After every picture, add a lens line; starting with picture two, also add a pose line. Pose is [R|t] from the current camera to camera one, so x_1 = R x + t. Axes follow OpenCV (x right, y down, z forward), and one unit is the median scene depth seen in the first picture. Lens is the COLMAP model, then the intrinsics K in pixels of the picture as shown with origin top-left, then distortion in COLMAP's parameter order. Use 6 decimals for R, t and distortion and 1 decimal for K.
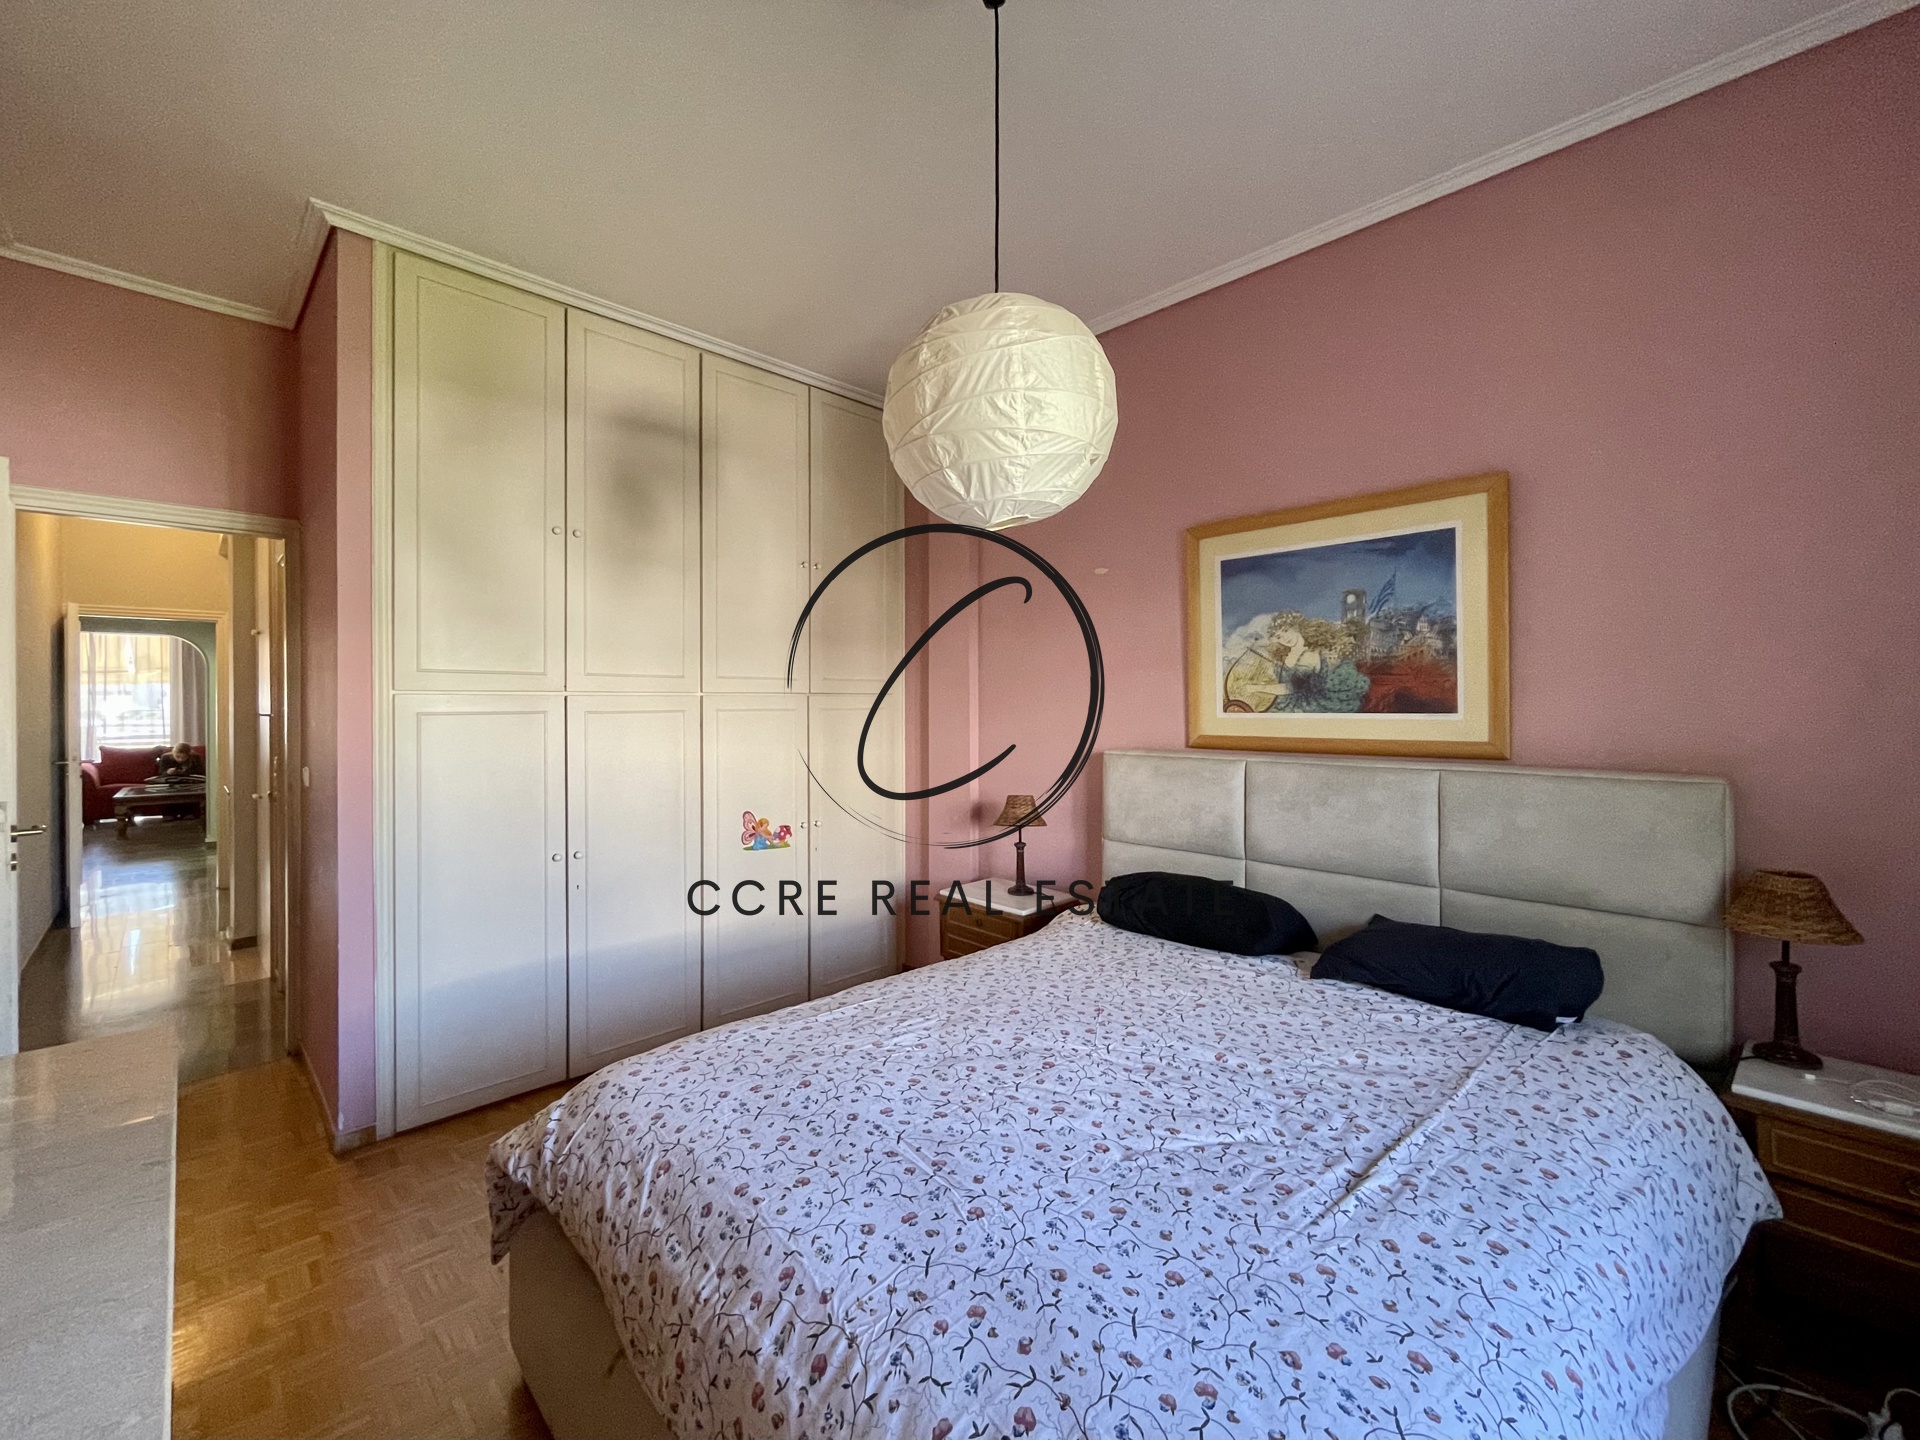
lens RADIAL K [[796.9, 0, 954.8], [0, 796.9, 713.2], [0, 0, 1]] dist [-0.000088, -0.000724]
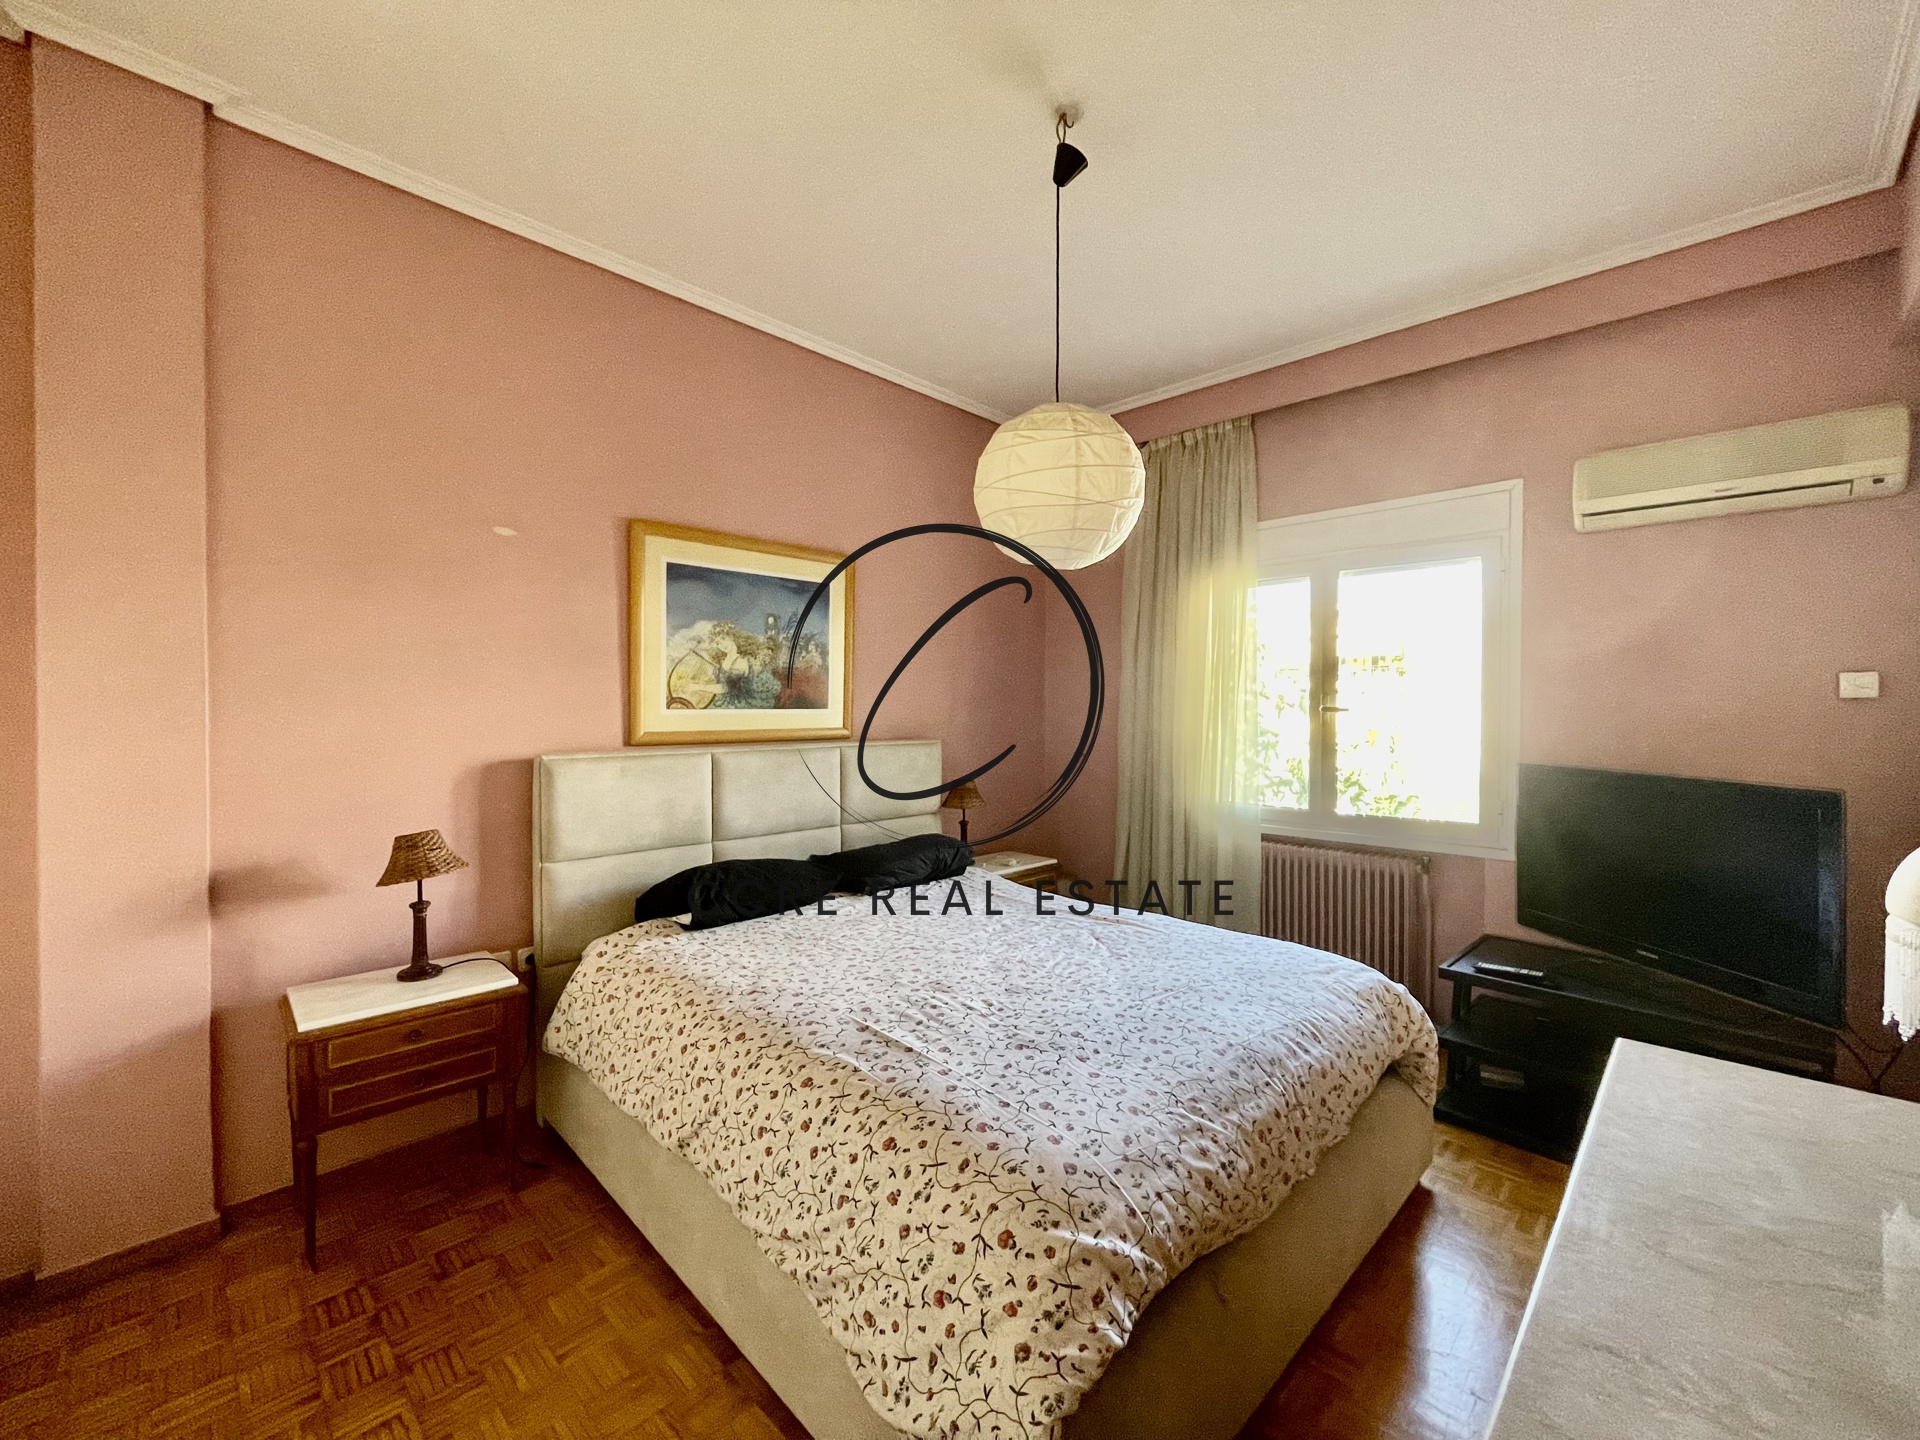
lens RADIAL K [[793.6, 0, 960.0], [0, 793.6, 720.0], [0, 0, 1]] dist [0.001294, -0.000038]
pose [[-0.031054, -0.011694, 0.999449, -0.879995], [0.010073, 0.999877, 0.012012, 0.005780], [-0.999467, 0.010440, -0.030932, 0.812912]]
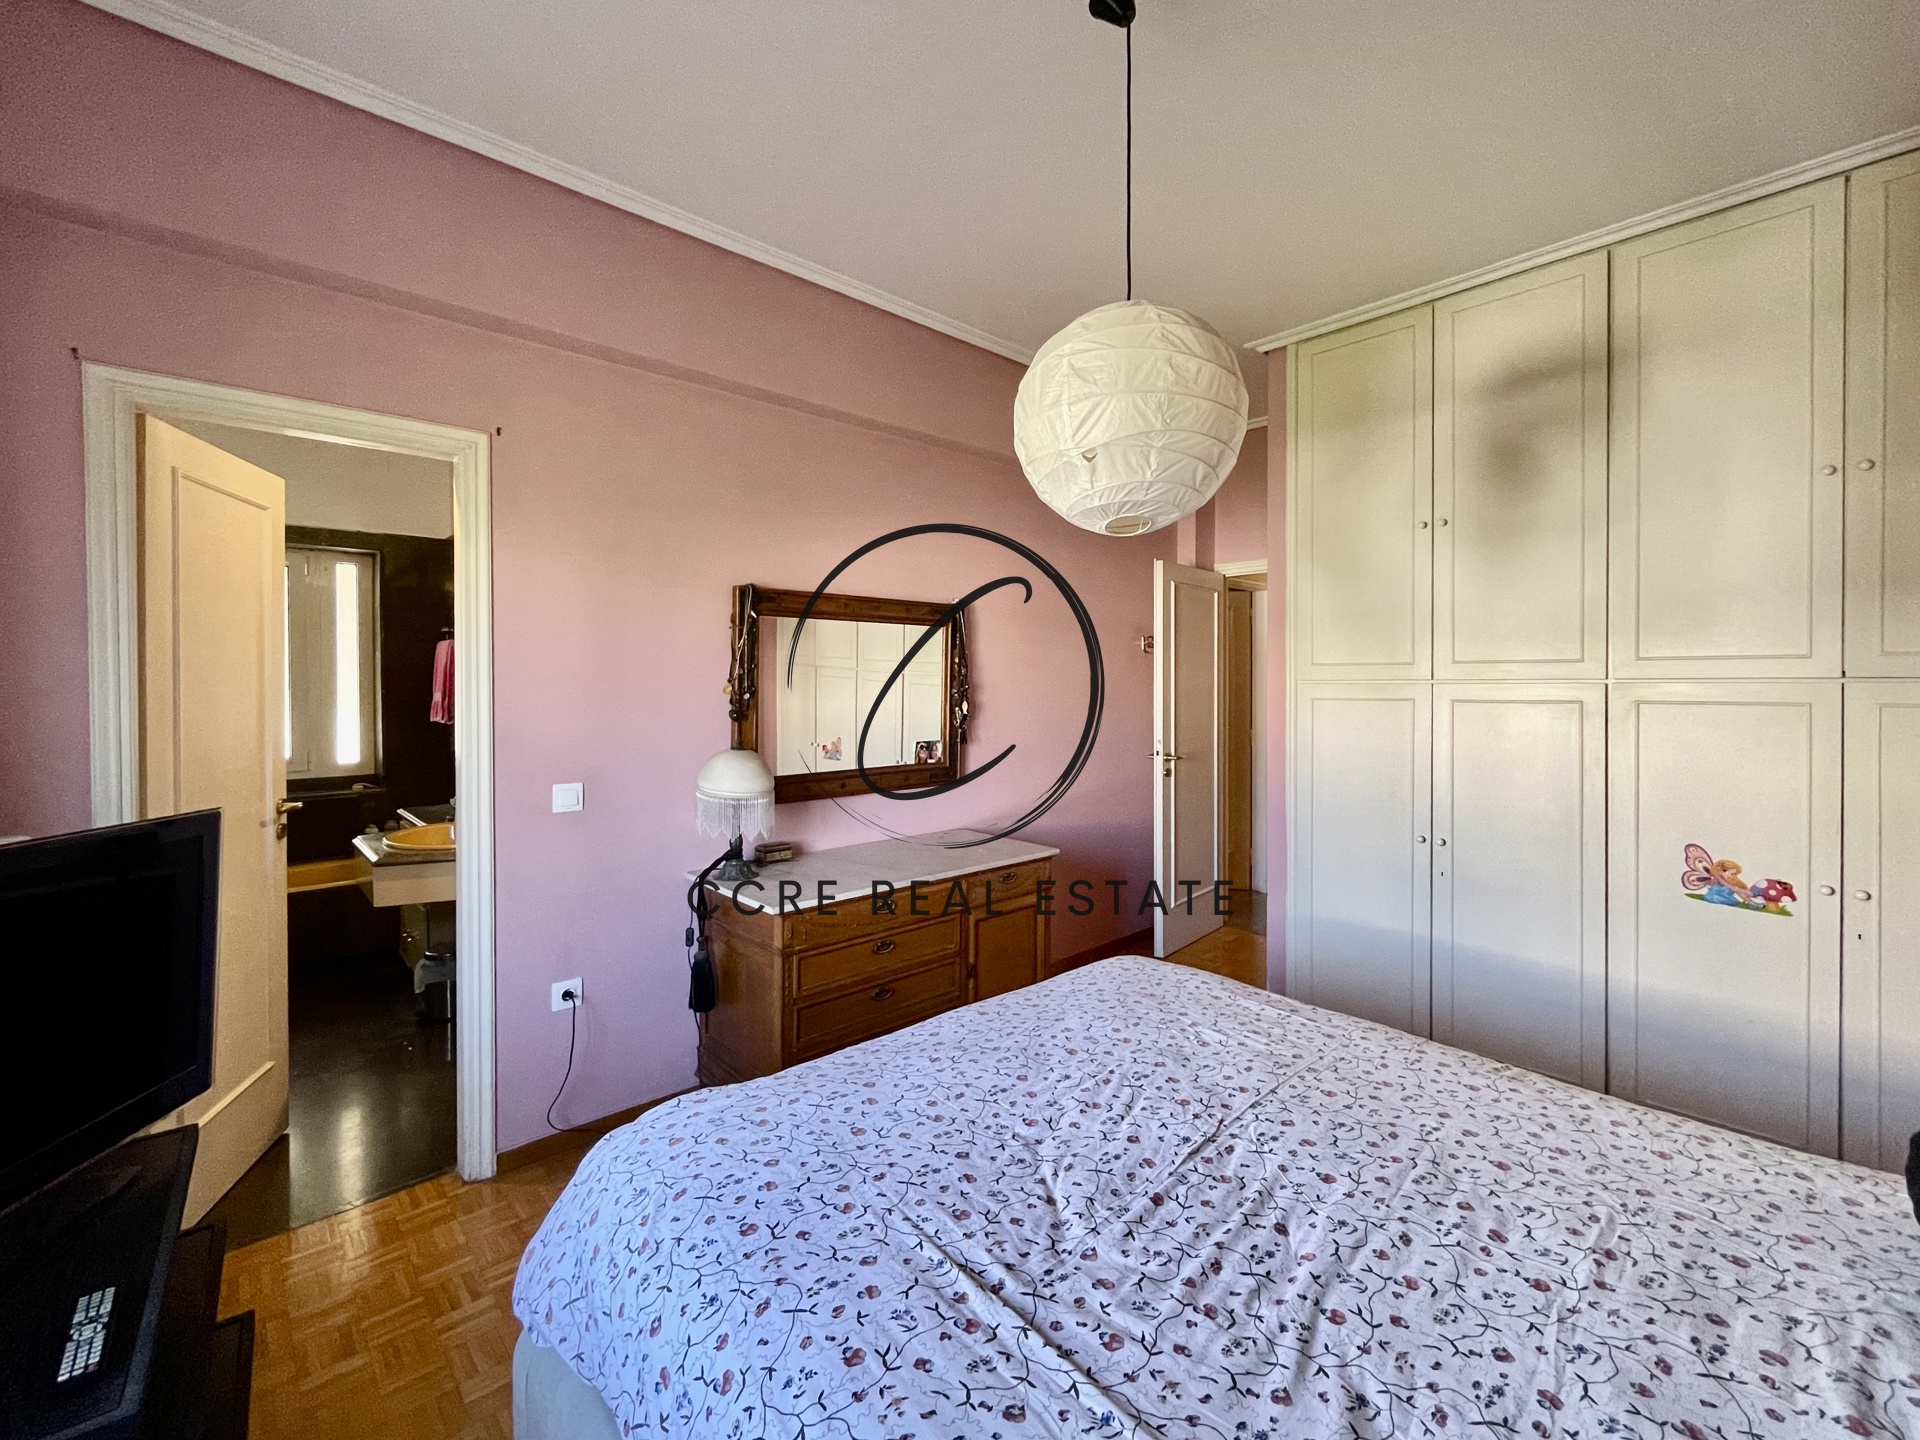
lens RADIAL K [[796.9, 0, 954.8], [0, 796.9, 713.2], [0, 0, 1]] dist [-0.000088, -0.000724]
pose [[-0.029611, 0.039821, -0.998768, 0.723944], [-0.009962, 0.999145, 0.040132, -0.026591], [0.999512, 0.011138, -0.029189, 0.541385]]
